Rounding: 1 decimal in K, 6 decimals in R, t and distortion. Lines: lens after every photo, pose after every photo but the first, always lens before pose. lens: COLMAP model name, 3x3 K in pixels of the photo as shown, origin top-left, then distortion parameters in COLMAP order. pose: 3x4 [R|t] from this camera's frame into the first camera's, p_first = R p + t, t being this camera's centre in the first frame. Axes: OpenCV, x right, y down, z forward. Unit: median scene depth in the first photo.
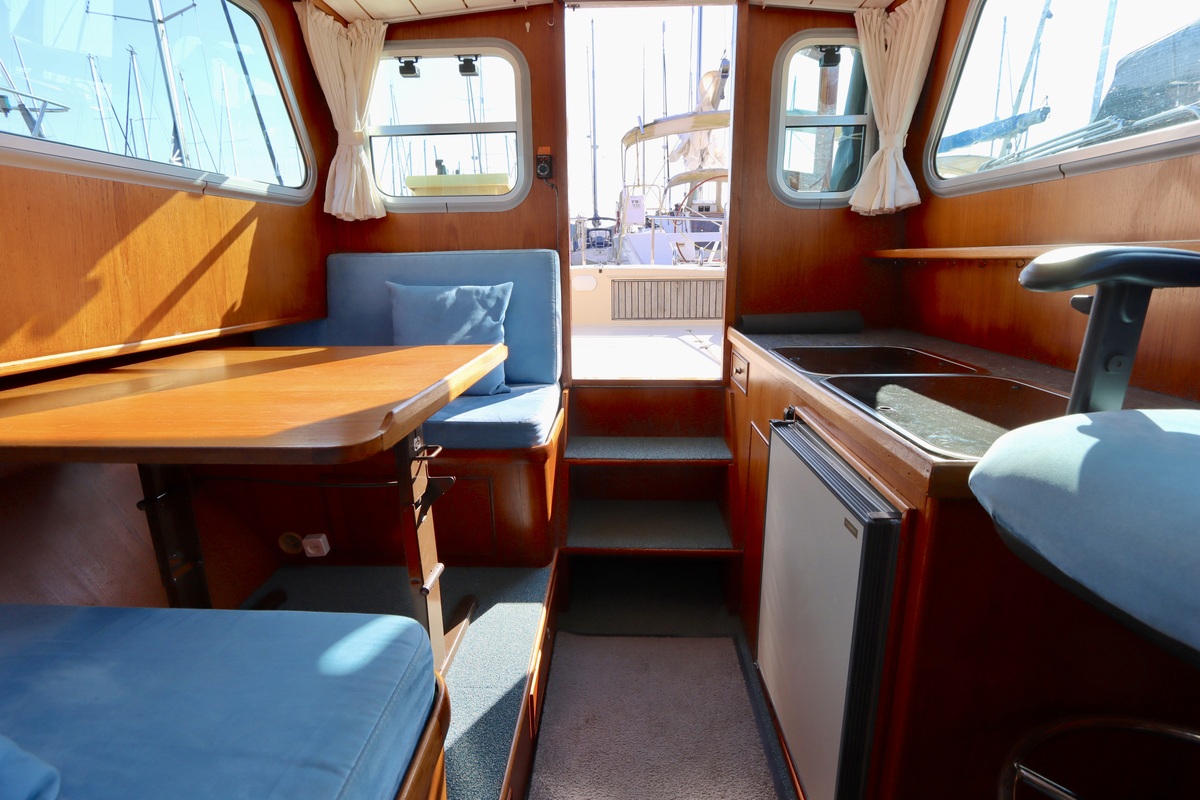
lens RADIAL K [[565.0, 0, 600.4], [0, 565.0, 401.6], [0, 0, 1]] dist [-0.022267, 0.004031]
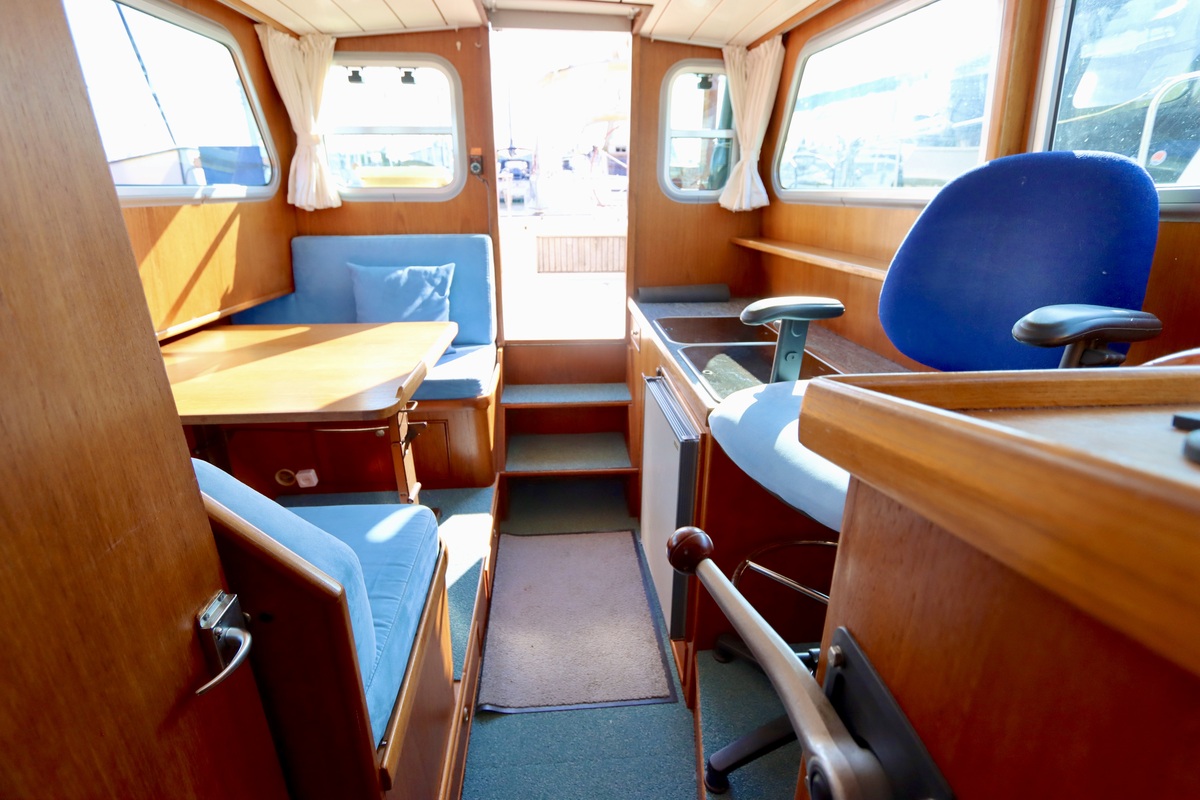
lens RADIAL K [[565.0, 0, 597.8], [0, 565.0, 401.3], [0, 0, 1]] dist [-0.022267, 0.004031]
pose [[0.992636, -0.028320, 0.117776, 0.002654], [0.014821, 0.993376, 0.113952, -0.048473], [-0.120223, -0.111368, 0.986480, -0.290199]]
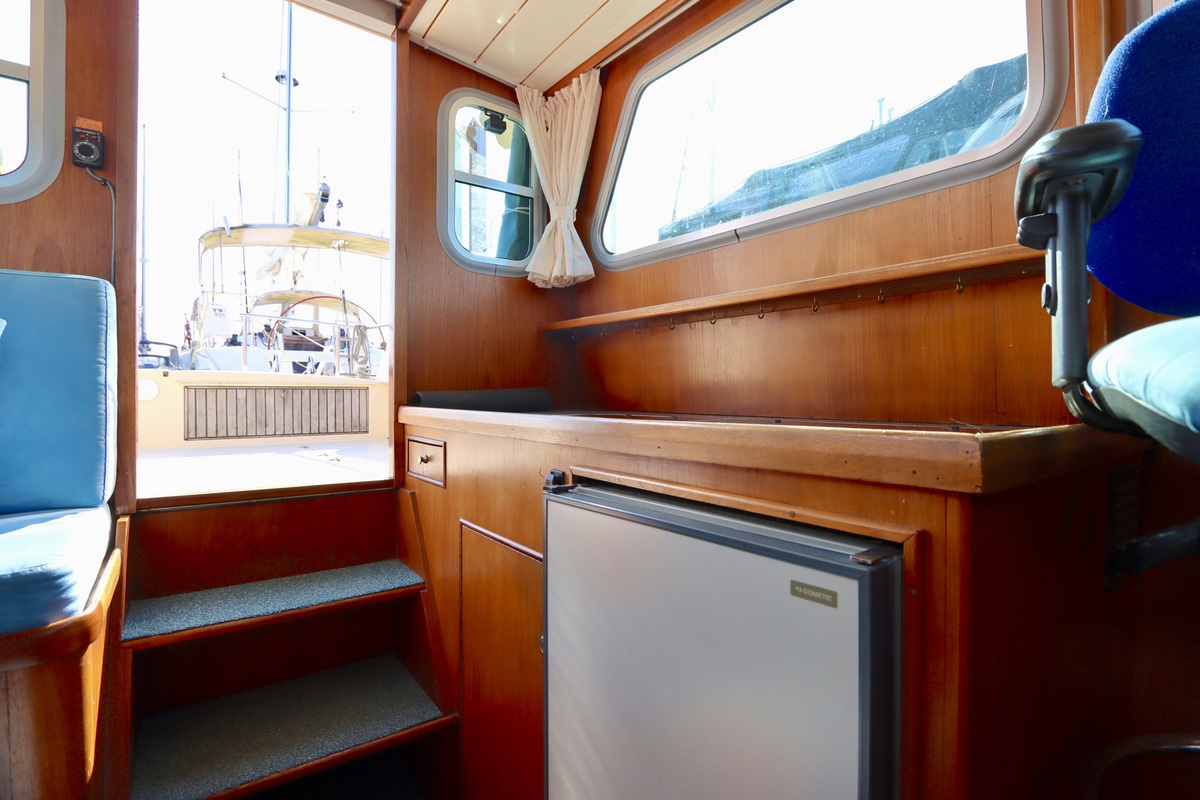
lens RADIAL K [[565.0, 0, 598.1], [0, 565.0, 399.9], [0, 0, 1]] dist [-0.022267, 0.004031]
pose [[0.775869, 0.007415, 0.630850, -0.049610], [0.144664, 0.971198, -0.189334, 0.044750], [-0.614084, 0.238160, 0.752450, 0.278704]]
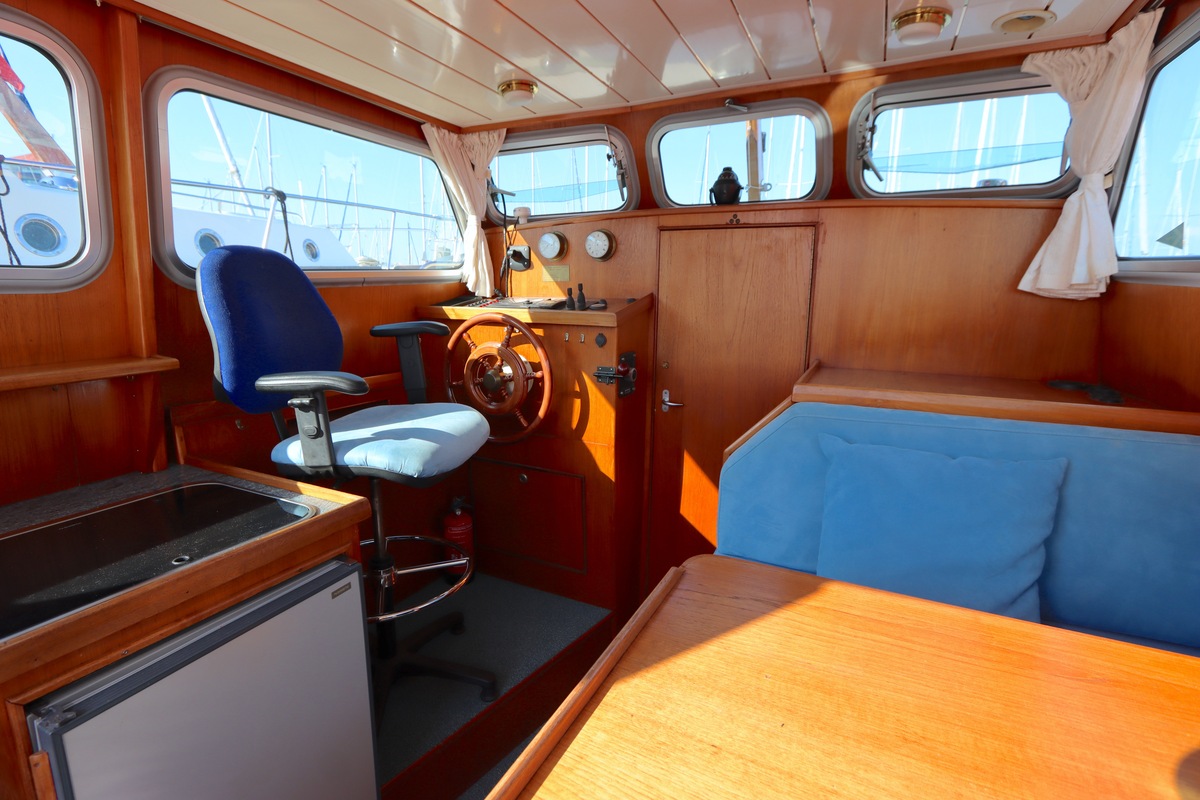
lens RADIAL K [[565.0, 0, 595.5], [0, 565.0, 397.7], [0, 0, 1]] dist [-0.022267, 0.004031]
pose [[-0.918124, -0.070009, 0.390061, -0.258014], [0.097471, 0.914144, 0.393497, -0.284100], [-0.384120, 0.399299, -0.832473, 0.732948]]
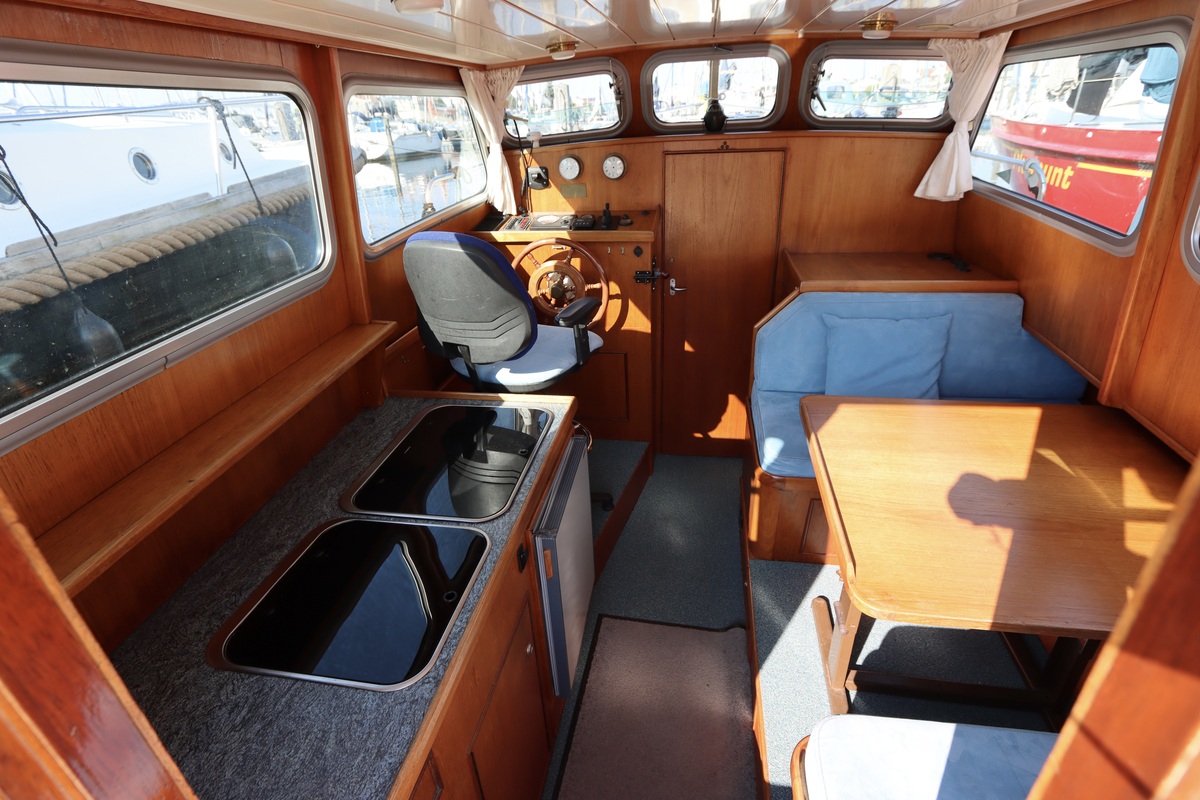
lens RADIAL K [[565.0, 0, 602.2], [0, 565.0, 396.8], [0, 0, 1]] dist [-0.022267, 0.004031]
pose [[-0.990490, -0.004212, 0.137523, 0.032748], [0.086463, 0.758451, 0.645969, -0.588772], [-0.107025, 0.651716, -0.750874, 1.083780]]
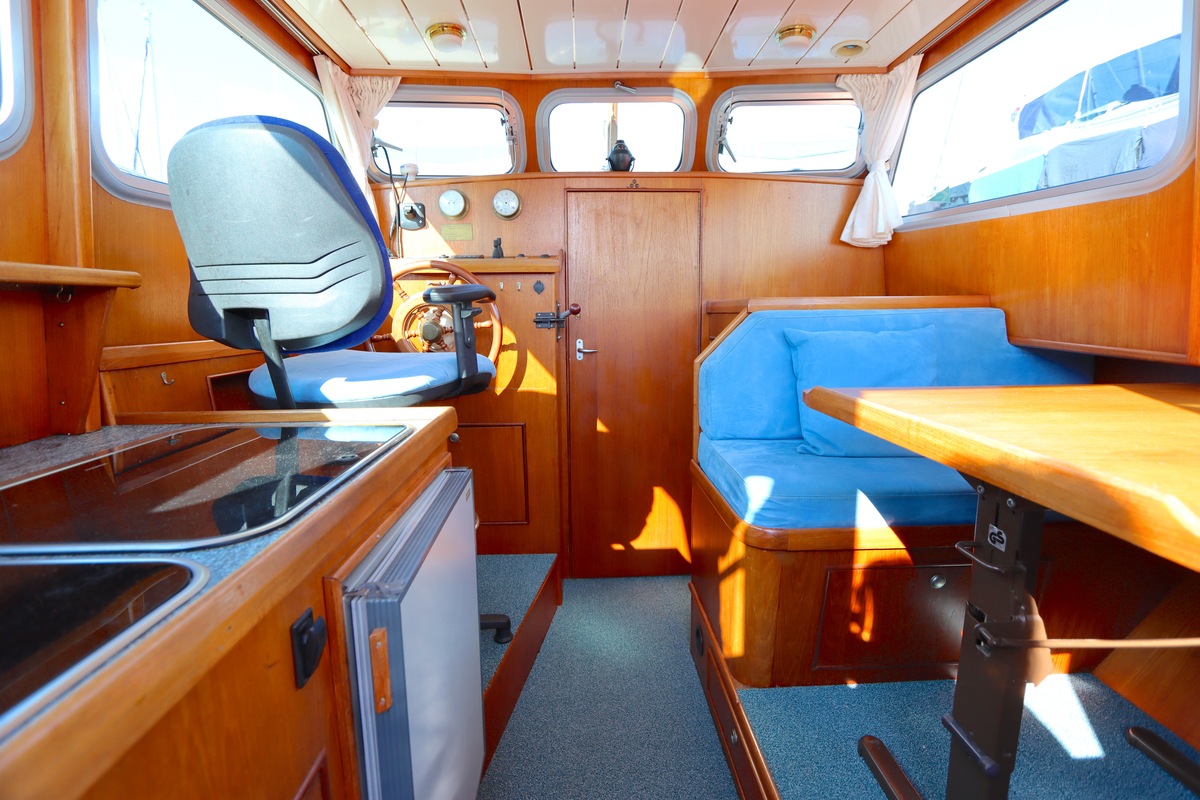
lens RADIAL K [[565.0, 0, 602.0], [0, 565.0, 395.8], [0, 0, 1]] dist [-0.022267, 0.004031]
pose [[-0.996561, 0.035562, -0.074842, 0.101747], [0.003921, 0.922448, 0.386102, -0.200568], [0.082769, 0.384481, -0.919415, 0.909849]]
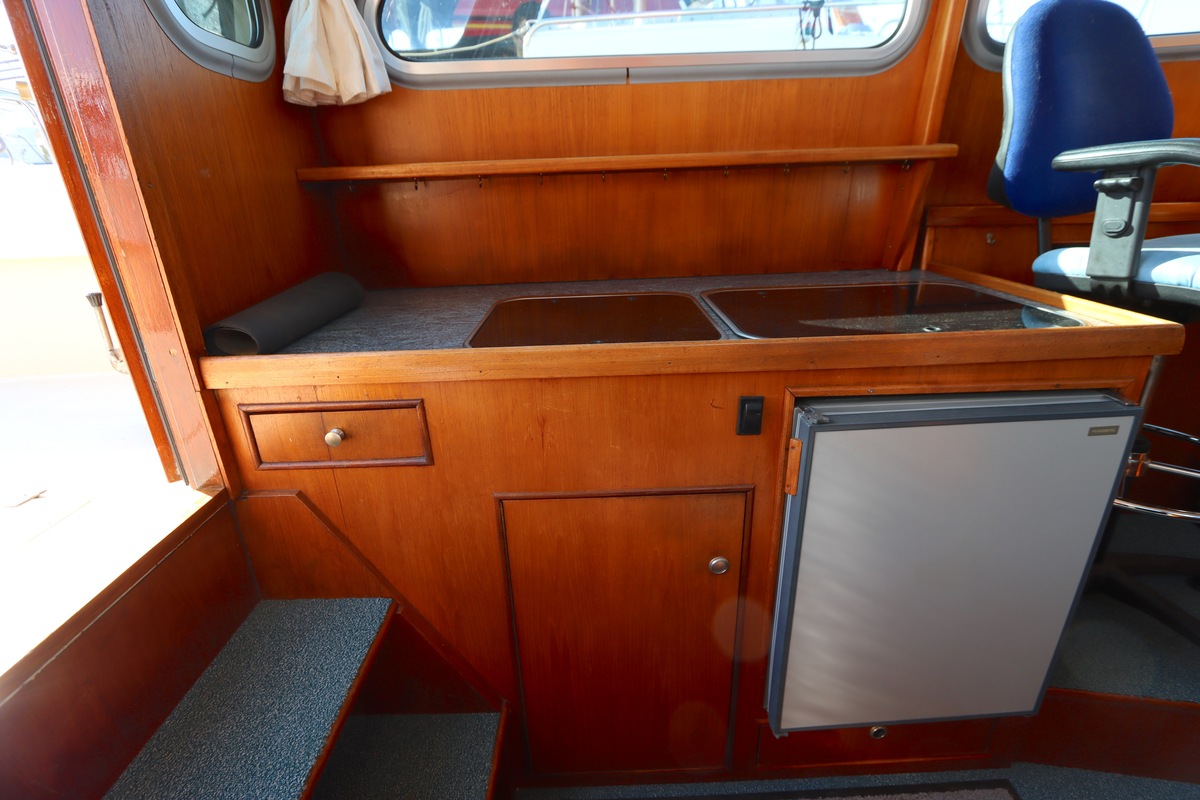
lens RADIAL K [[565.0, 0, 600.6], [0, 565.0, 395.4], [0, 0, 1]] dist [-0.022267, 0.004031]
pose [[-0.060936, -0.349671, 0.934889, -0.177567], [0.275922, 0.894230, 0.352448, -0.186258], [-0.959247, 0.279433, 0.041991, 0.780294]]
